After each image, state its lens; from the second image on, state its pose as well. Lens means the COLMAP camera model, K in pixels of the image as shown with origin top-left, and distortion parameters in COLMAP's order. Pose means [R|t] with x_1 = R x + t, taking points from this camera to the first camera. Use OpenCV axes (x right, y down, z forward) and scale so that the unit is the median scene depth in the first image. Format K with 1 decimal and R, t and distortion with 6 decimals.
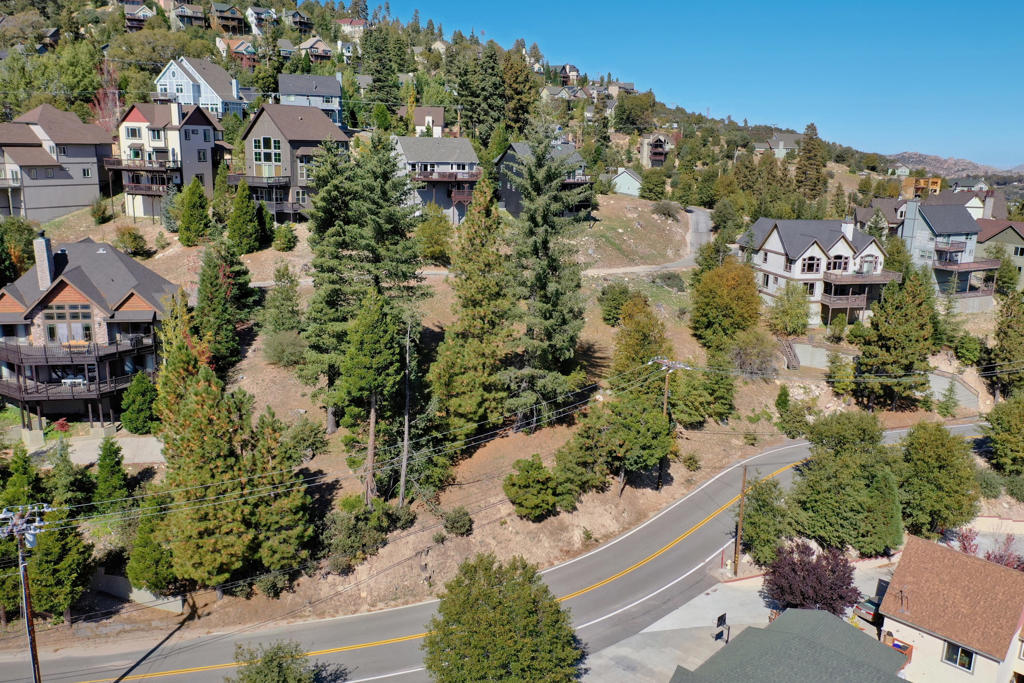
lens RADIAL K [[819.4, 0, 512.0], [0, 819.4, 341.5], [0, 0, 1]] dist [0.003469, -0.006020]
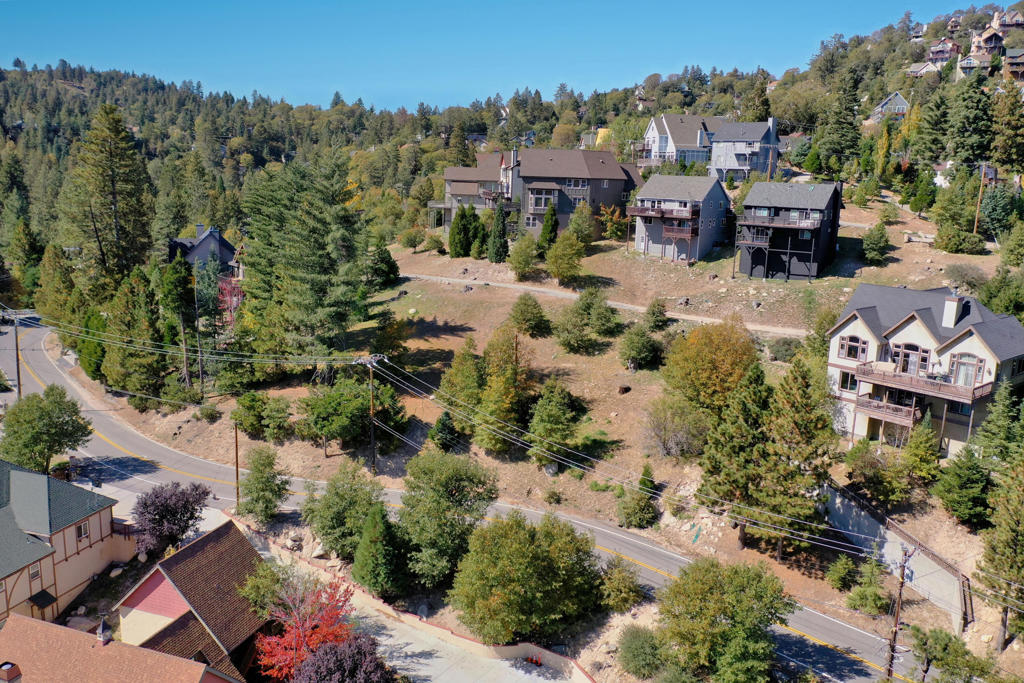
lens RADIAL K [[819.4, 0, 512.0], [0, 819.4, 341.5], [0, 0, 1]] dist [0.003469, -0.006020]
pose [[0.458894, 0.170512, -0.871976, 0.812187], [-0.231232, 0.970513, 0.068091, -0.076494], [0.857874, 0.170382, 0.484791, 0.395492]]
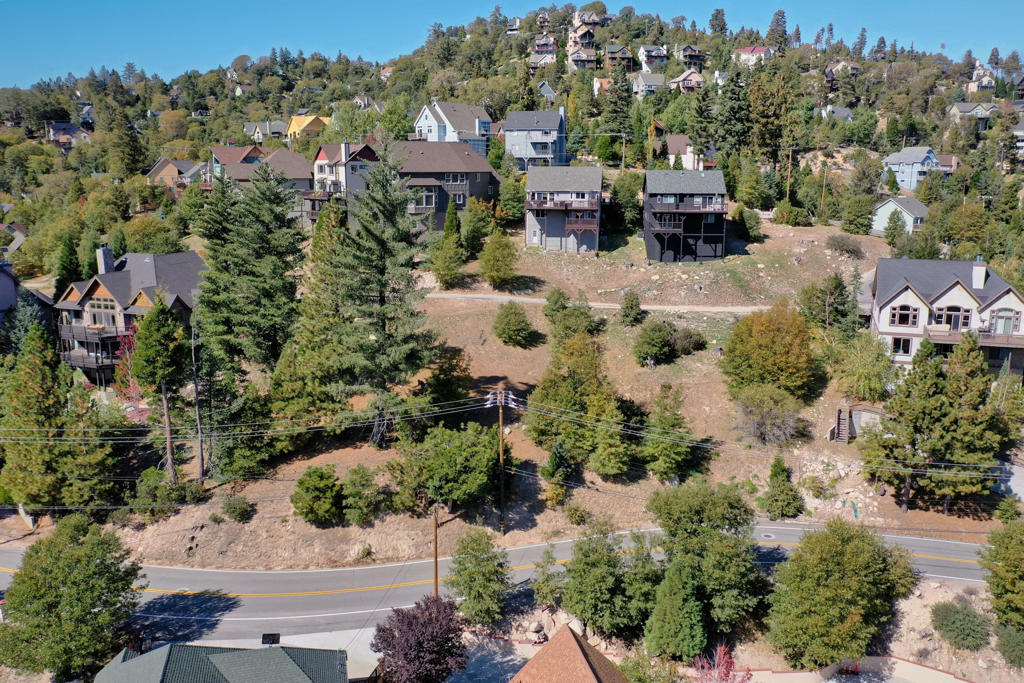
lens RADIAL K [[840.0, 0, 515.4], [0, 840.0, 340.0], [0, 0, 1]] dist [-0.001404, 0.002690]
pose [[0.847721, 0.084692, -0.523638, 0.456842], [-0.107228, 0.994152, -0.012800, -0.019048], [0.519492, 0.066999, 0.851845, 0.112663]]
